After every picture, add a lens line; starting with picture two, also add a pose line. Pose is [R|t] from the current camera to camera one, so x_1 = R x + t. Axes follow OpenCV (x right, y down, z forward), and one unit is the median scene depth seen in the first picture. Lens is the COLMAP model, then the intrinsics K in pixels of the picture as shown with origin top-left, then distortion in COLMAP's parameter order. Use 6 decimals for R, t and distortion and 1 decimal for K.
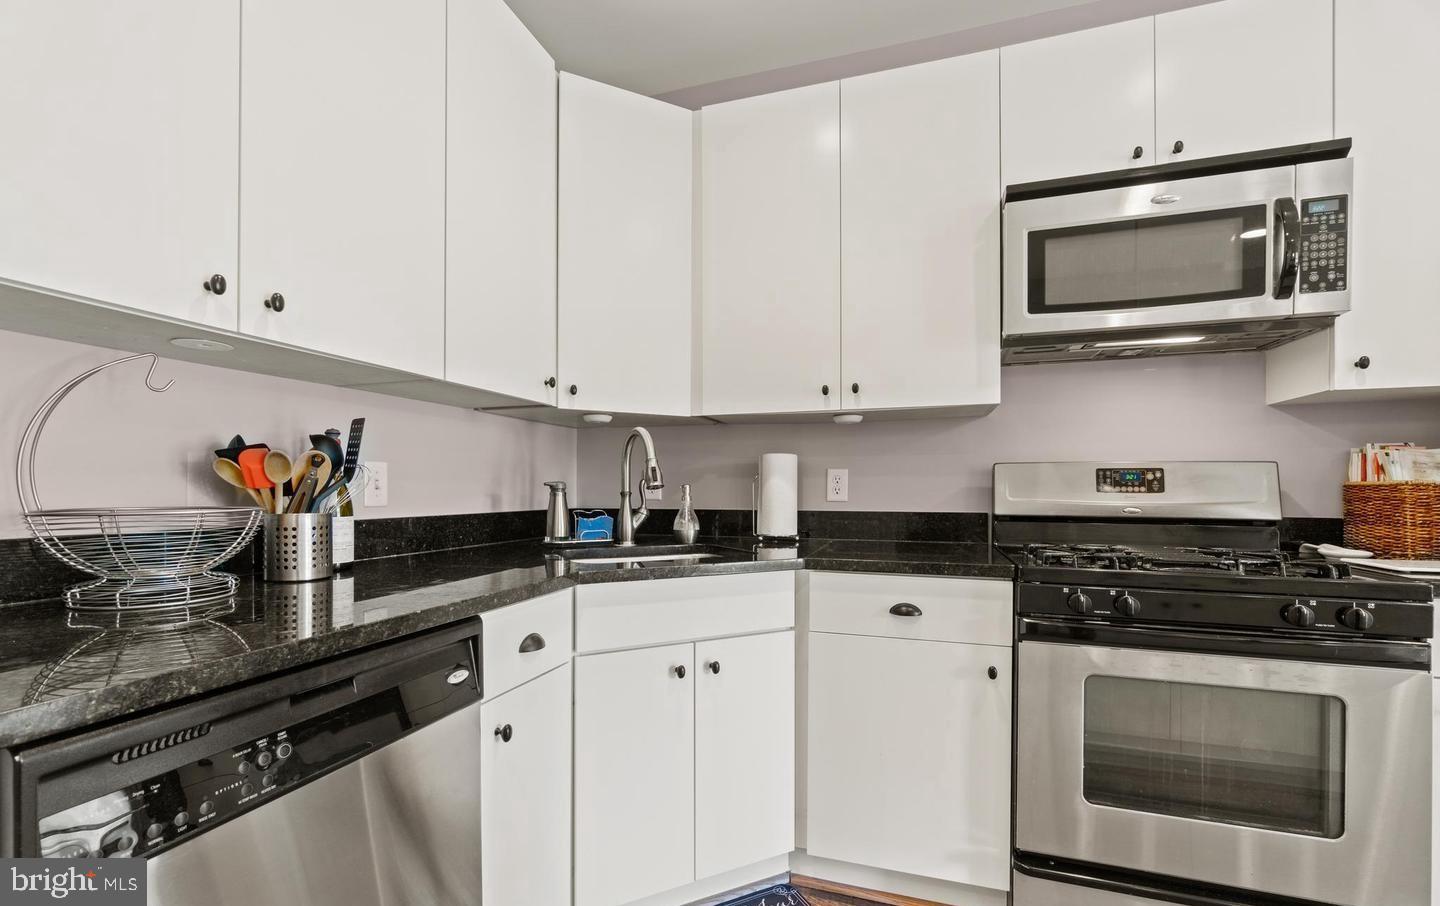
lens RADIAL K [[628.1, 0, 706.6], [0, 628.1, 489.3], [0, 0, 1]] dist [-0.007390, 0.002904]
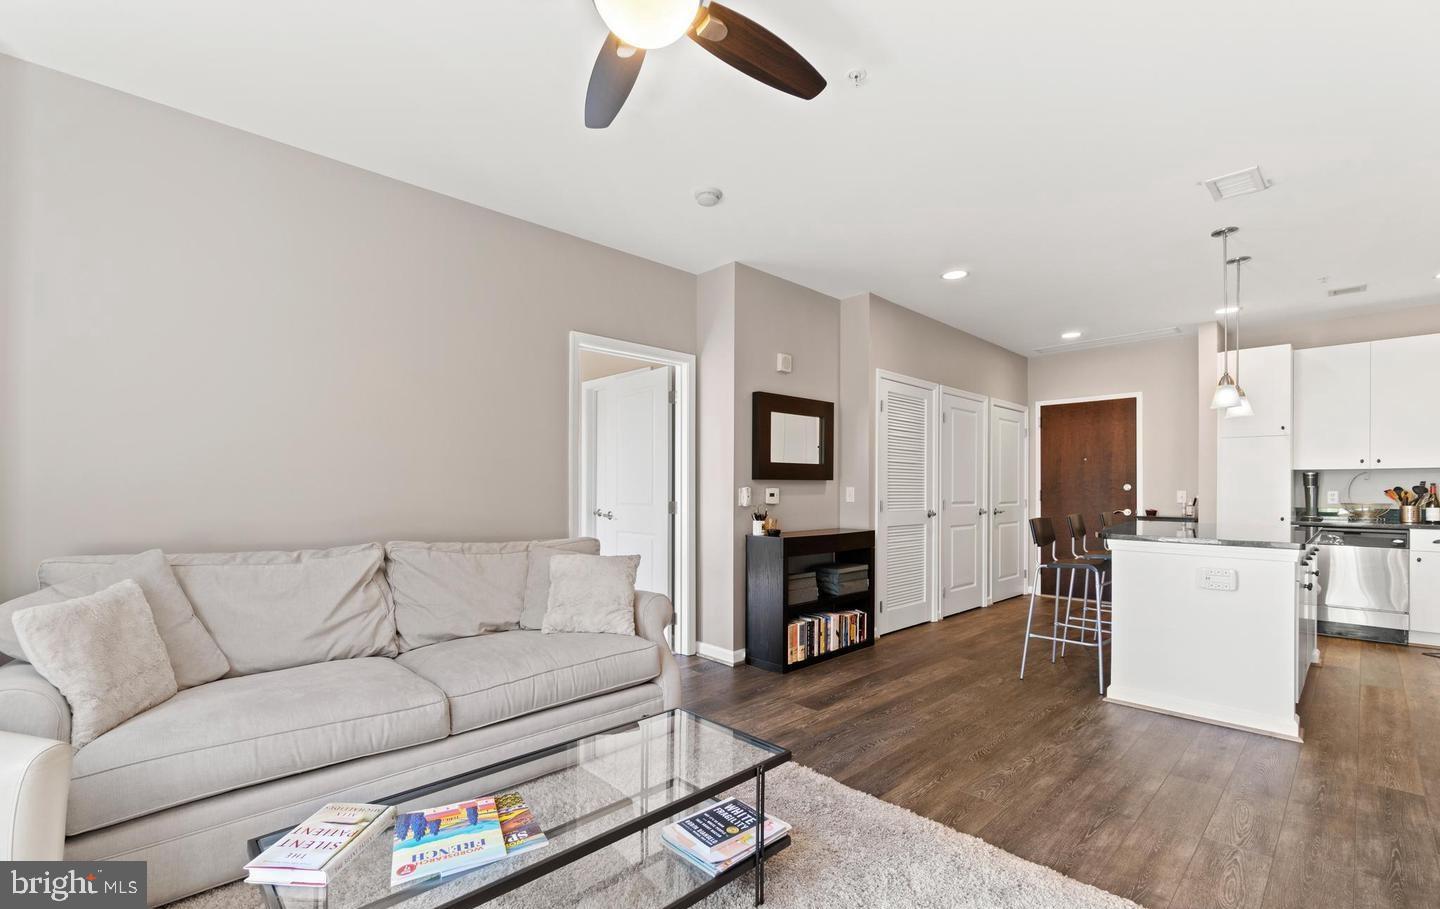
lens RADIAL K [[628.1, 0, 709.9], [0, 628.1, 487.2], [0, 0, 1]] dist [-0.007390, 0.002904]
pose [[-0.466657, -0.007319, -0.884408, 3.641811], [-0.004735, 0.999972, -0.005776, -0.026717], [0.884426, 0.001492, -0.466678, -0.792775]]
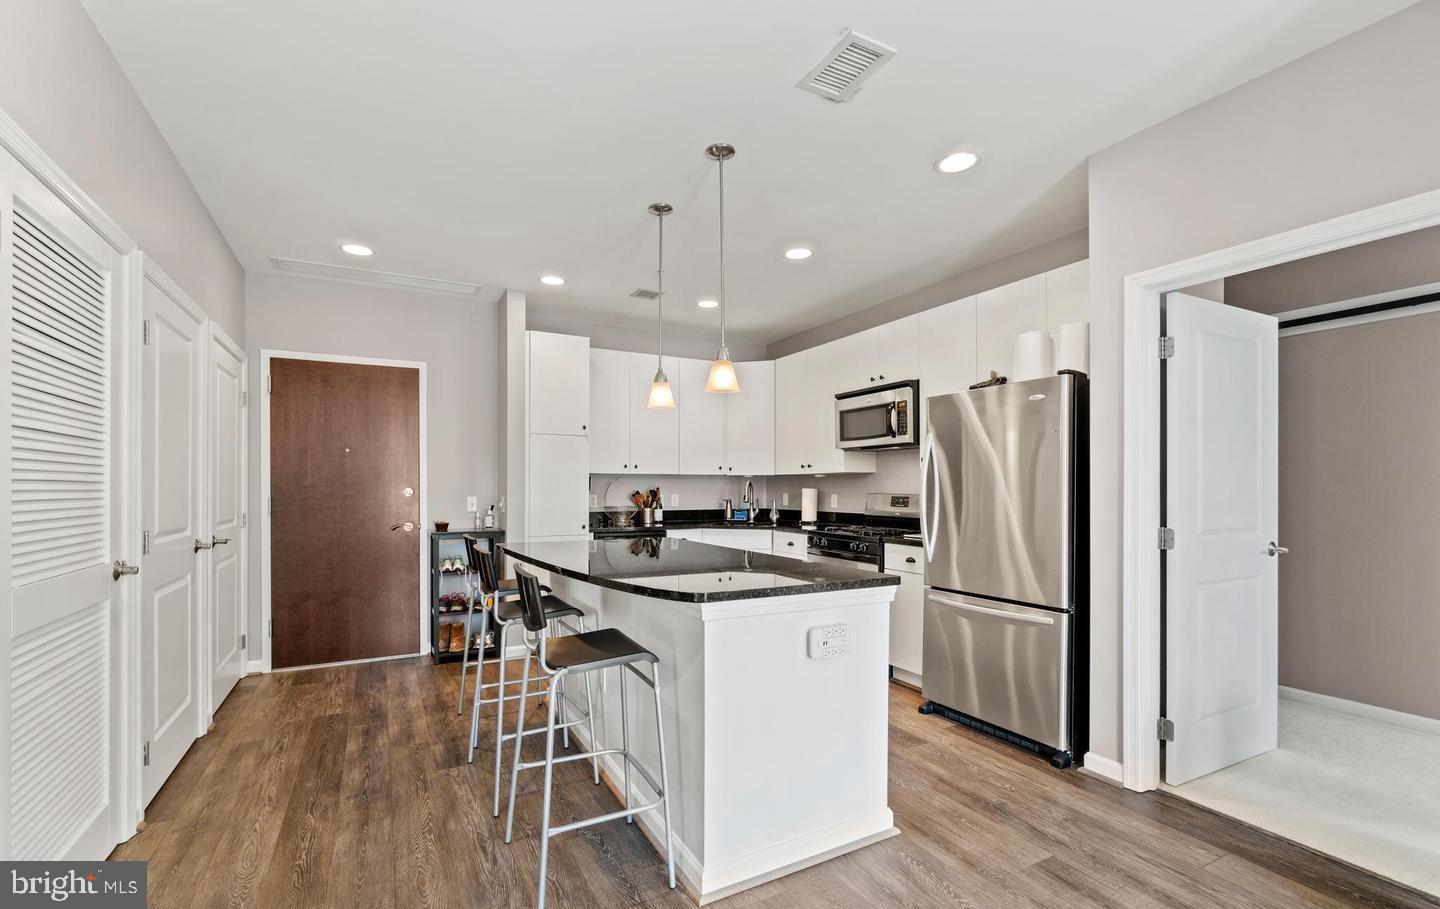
lens RADIAL K [[628.1, 0, 717.9], [0, 628.1, 489.6], [0, 0, 1]] dist [-0.007390, 0.002904]
pose [[0.731541, 0.000742, -0.681797, 2.003232], [0.001681, 0.999994, 0.002892, -0.076486], [0.681796, -0.003262, 0.731535, -1.385828]]
